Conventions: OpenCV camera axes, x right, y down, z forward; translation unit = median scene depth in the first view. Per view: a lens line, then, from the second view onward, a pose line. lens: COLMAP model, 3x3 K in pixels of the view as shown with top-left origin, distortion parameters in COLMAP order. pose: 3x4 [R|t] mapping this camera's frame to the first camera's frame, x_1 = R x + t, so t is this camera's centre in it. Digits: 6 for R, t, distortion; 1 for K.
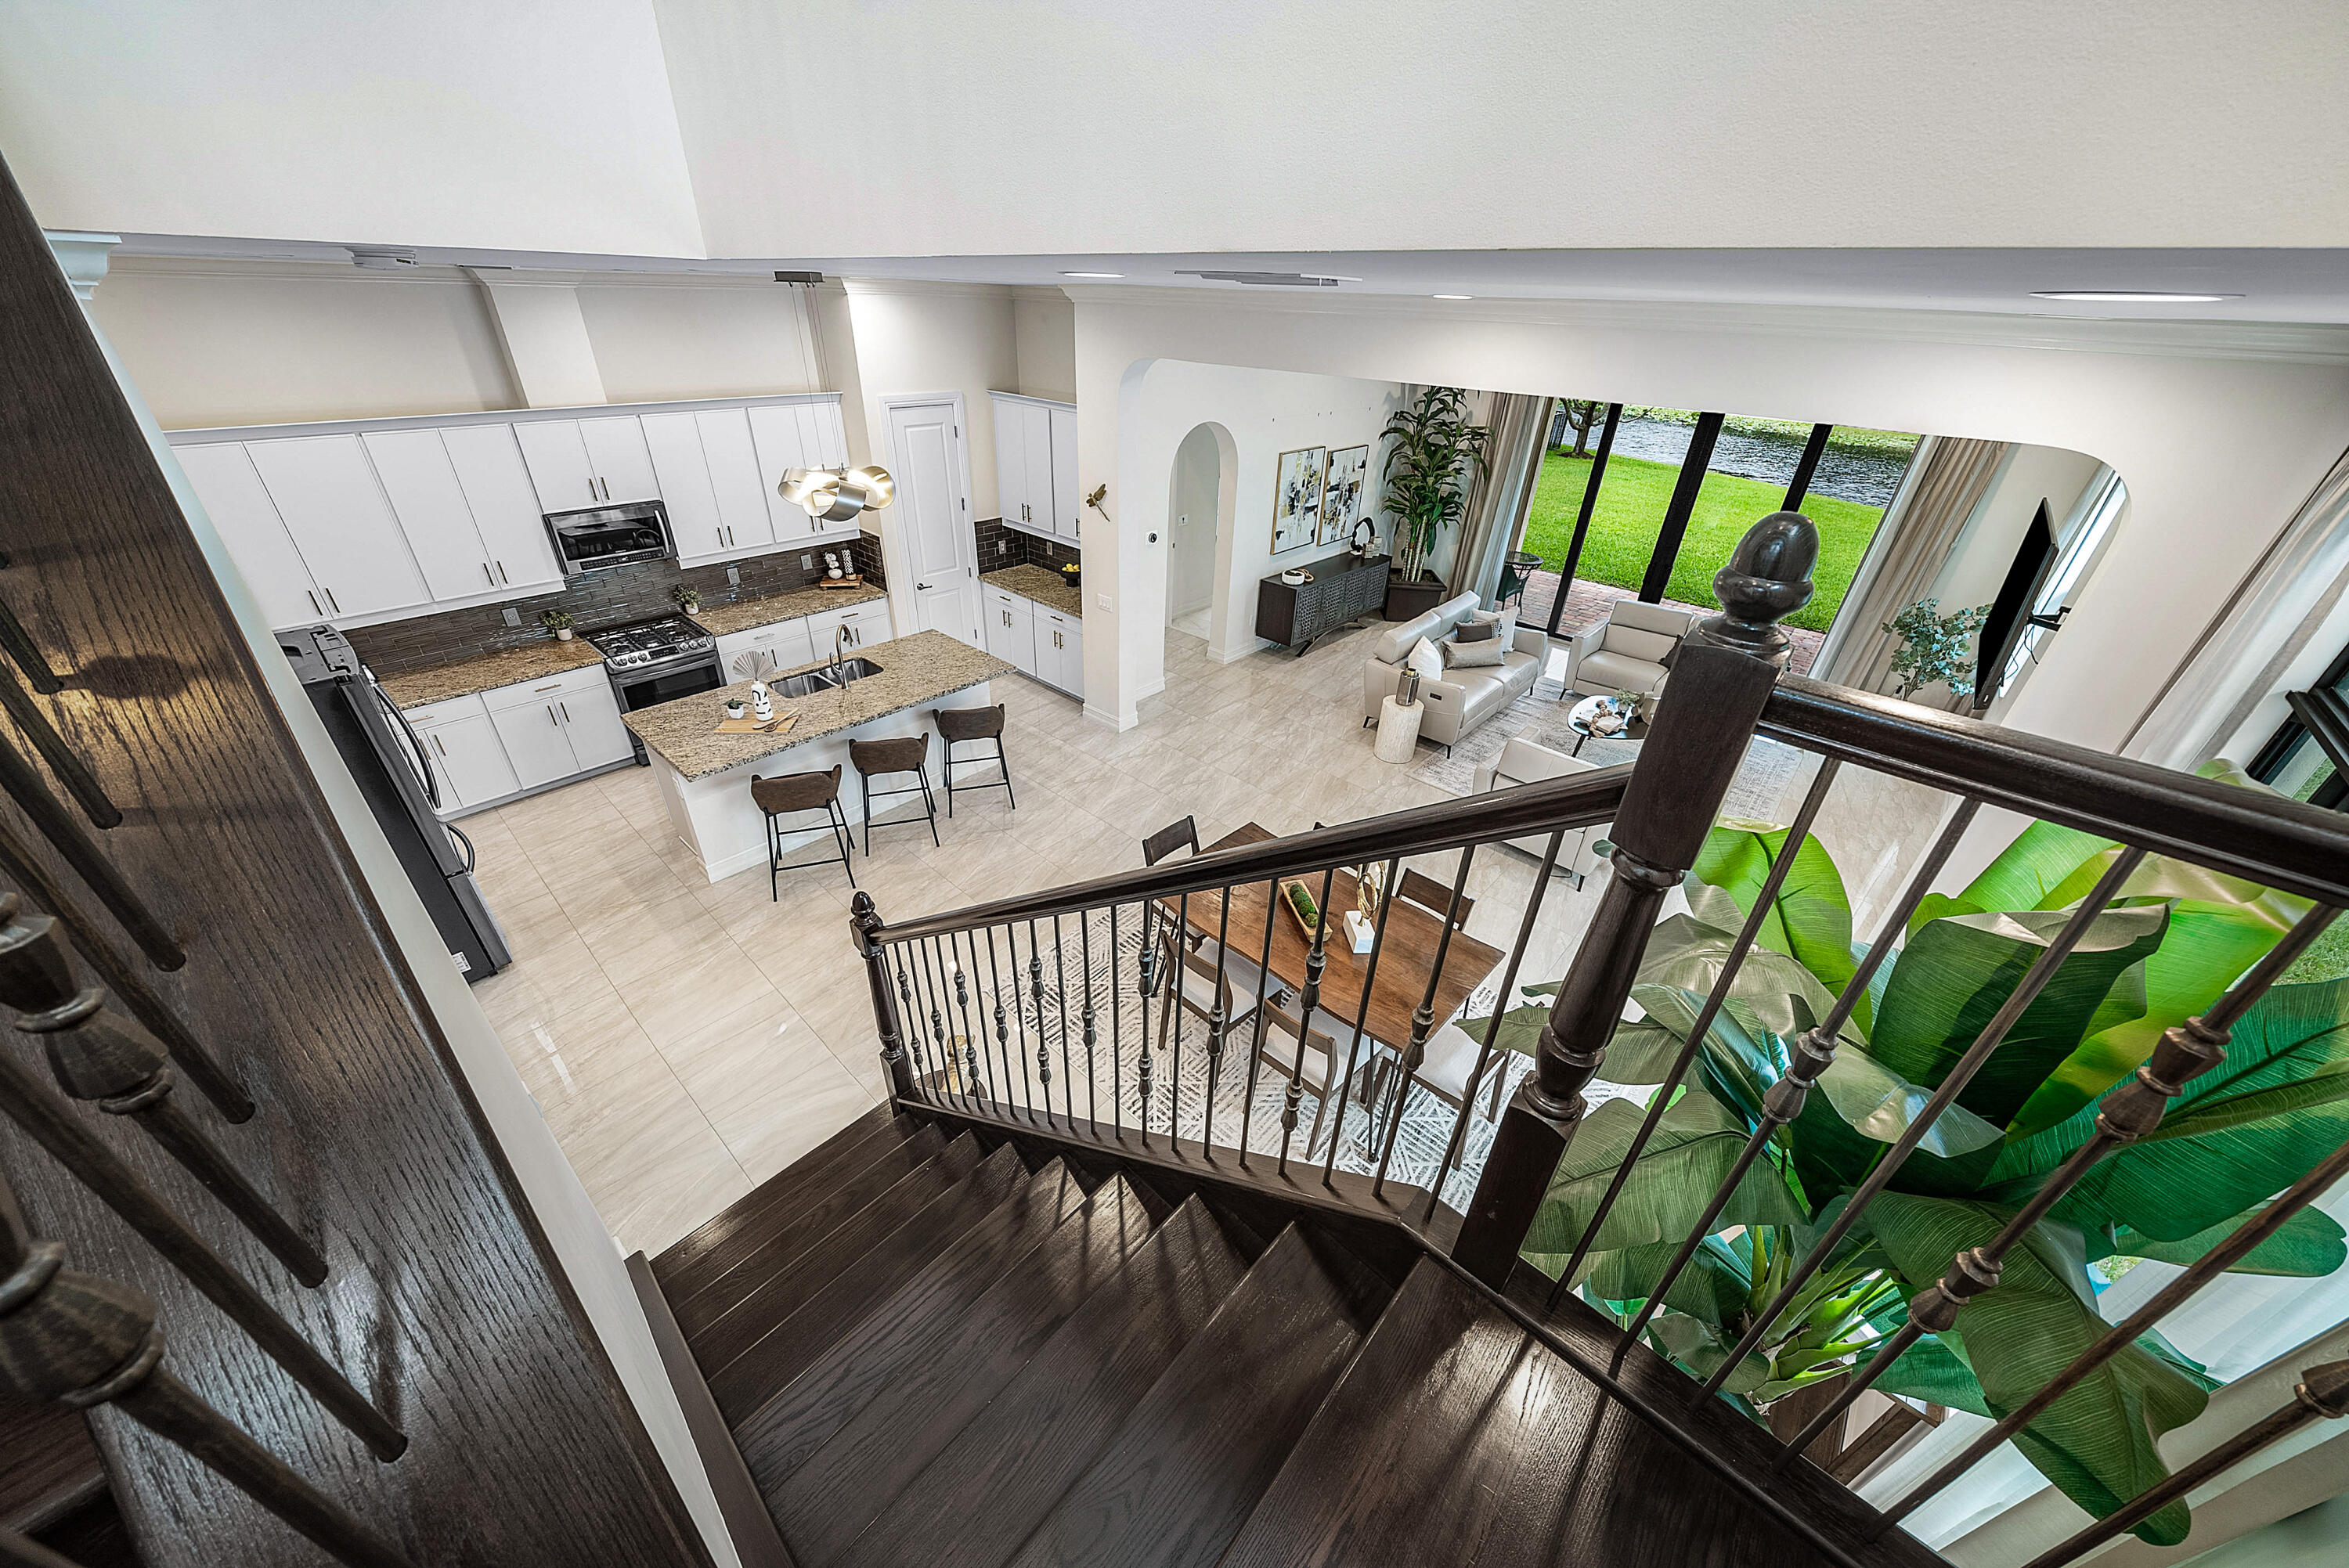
lens RADIAL K [[798.0, 0, 1174.5], [0, 798.0, 784.0], [0, 0, 1]] dist [-0.000045, 0.000001]
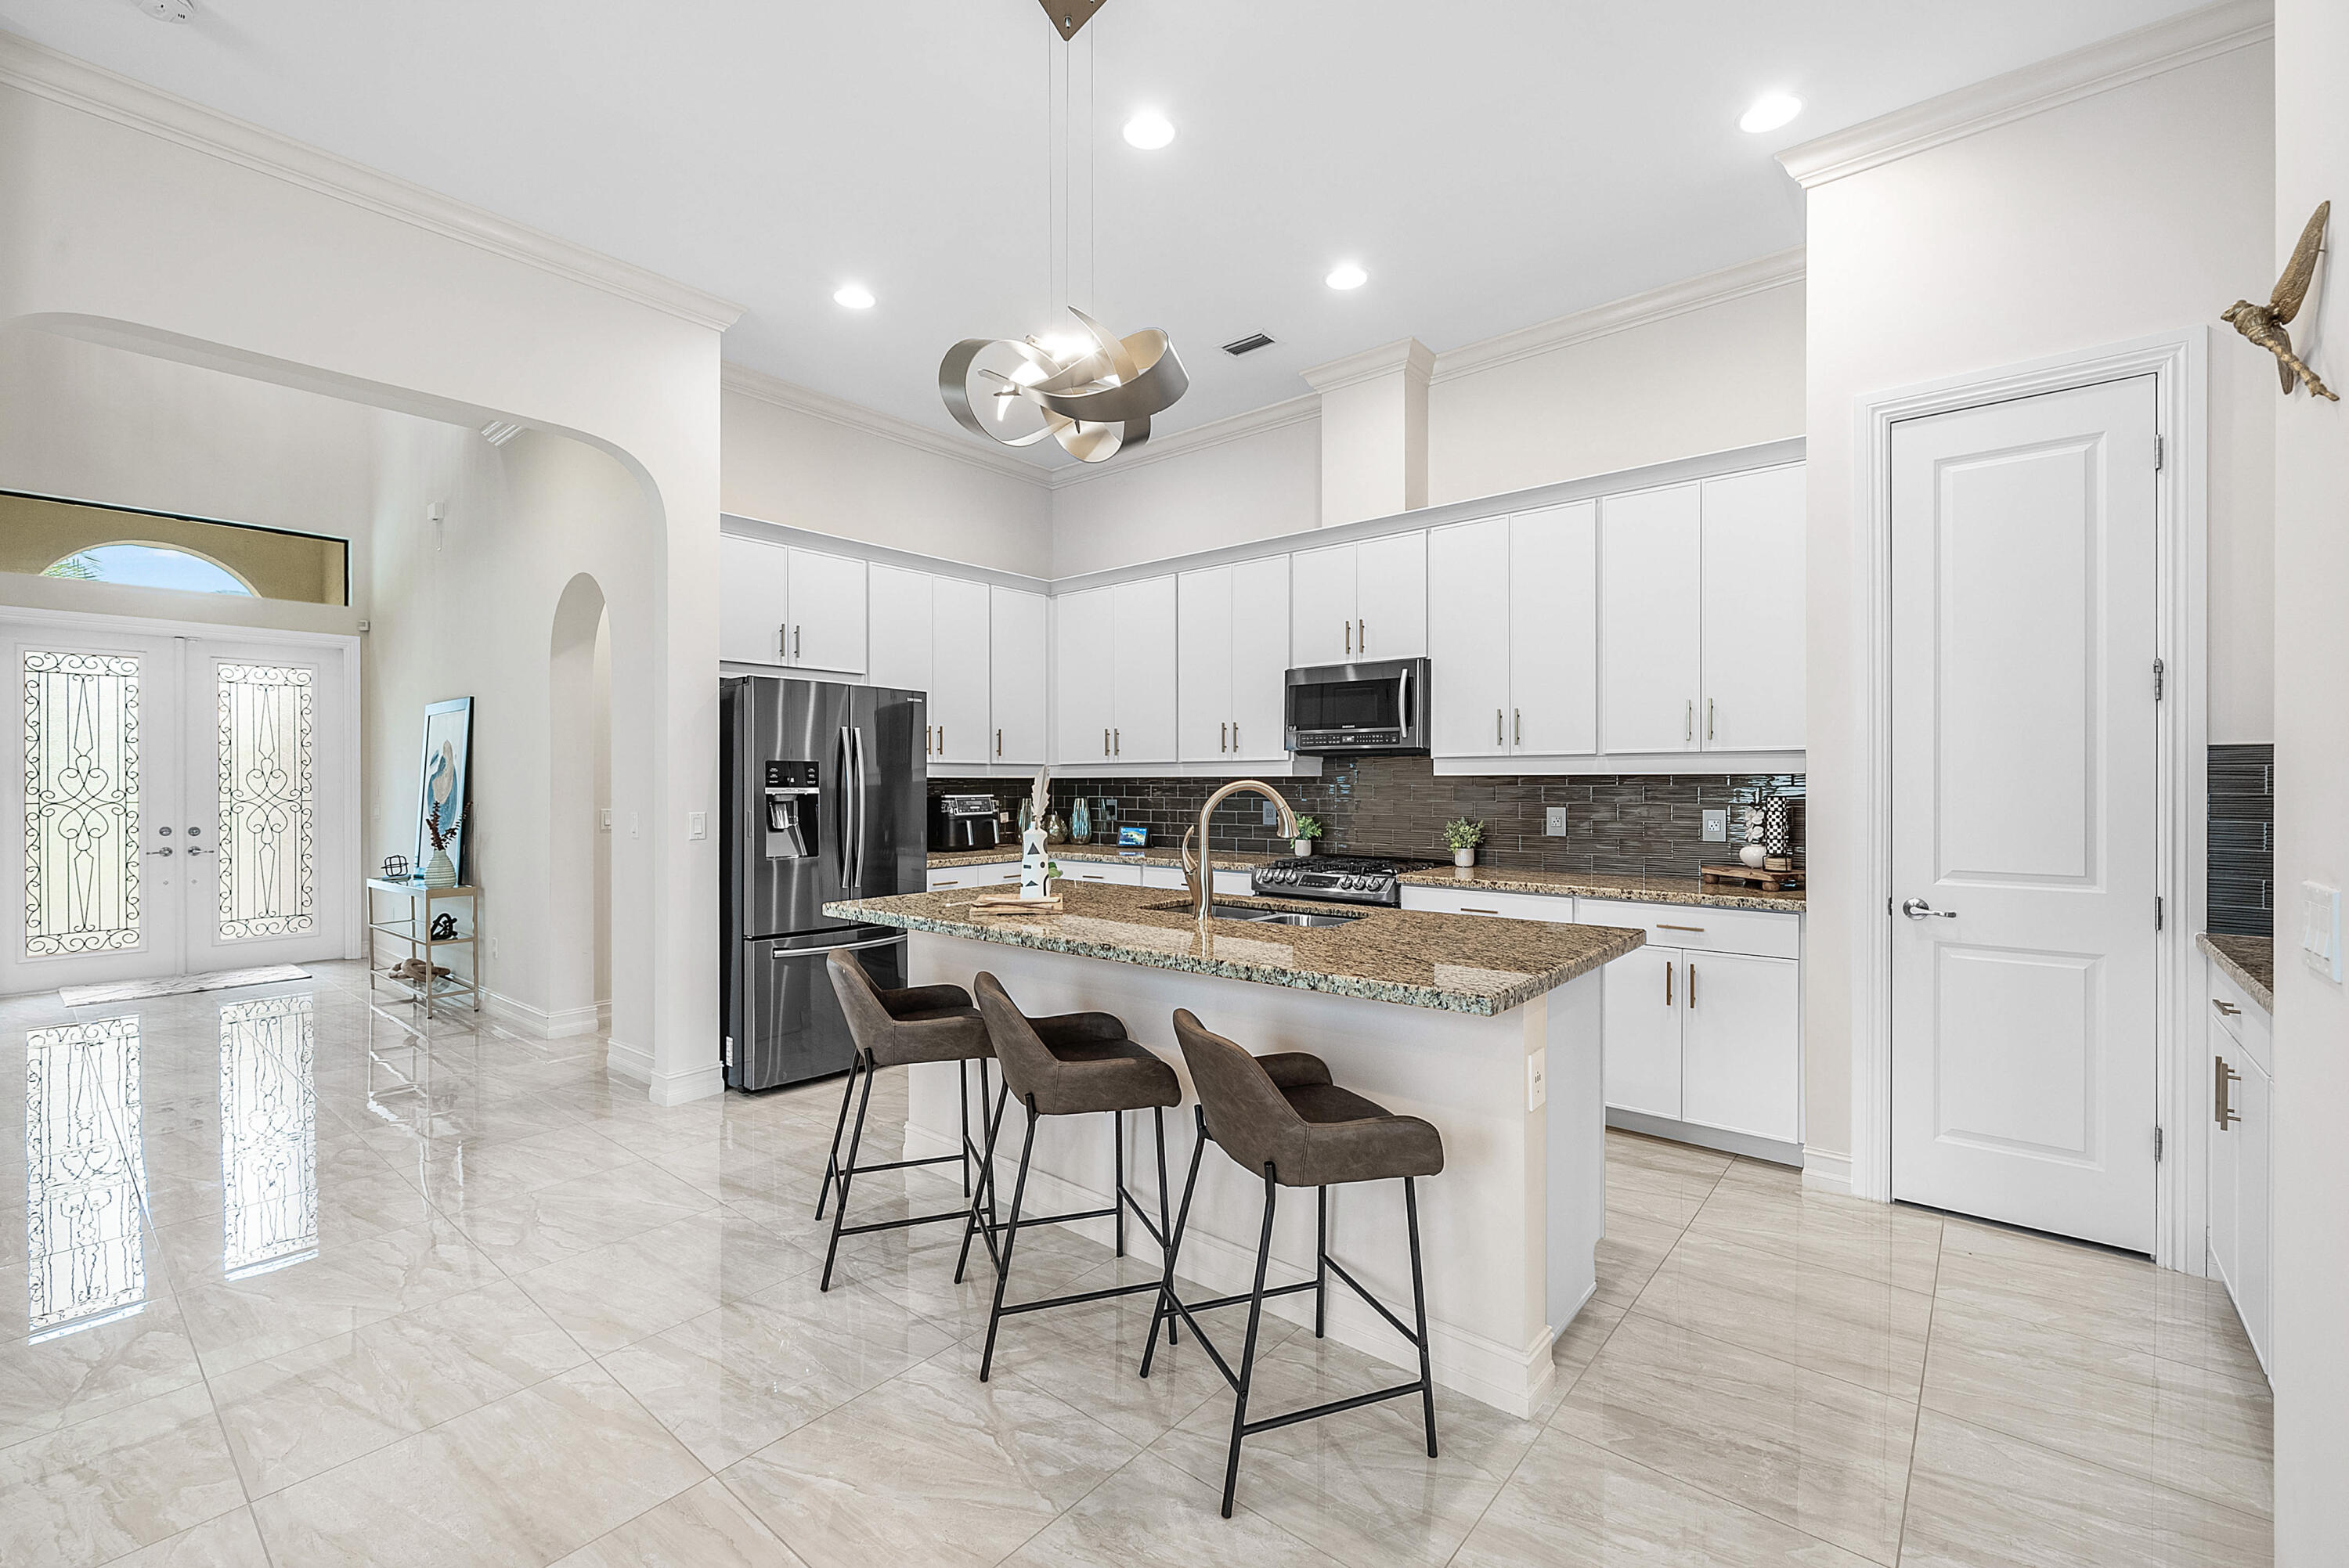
lens RADIAL K [[998.2, 0, 1174.5], [0, 998.2, 784.0], [0, 0, 1]] dist [0.000614, 0.000050]
pose [[0.036901, -0.015163, -0.999204, 0.116389], [-0.510687, 0.859175, -0.031898, -0.157108], [0.858975, 0.511457, 0.023961, 0.902236]]
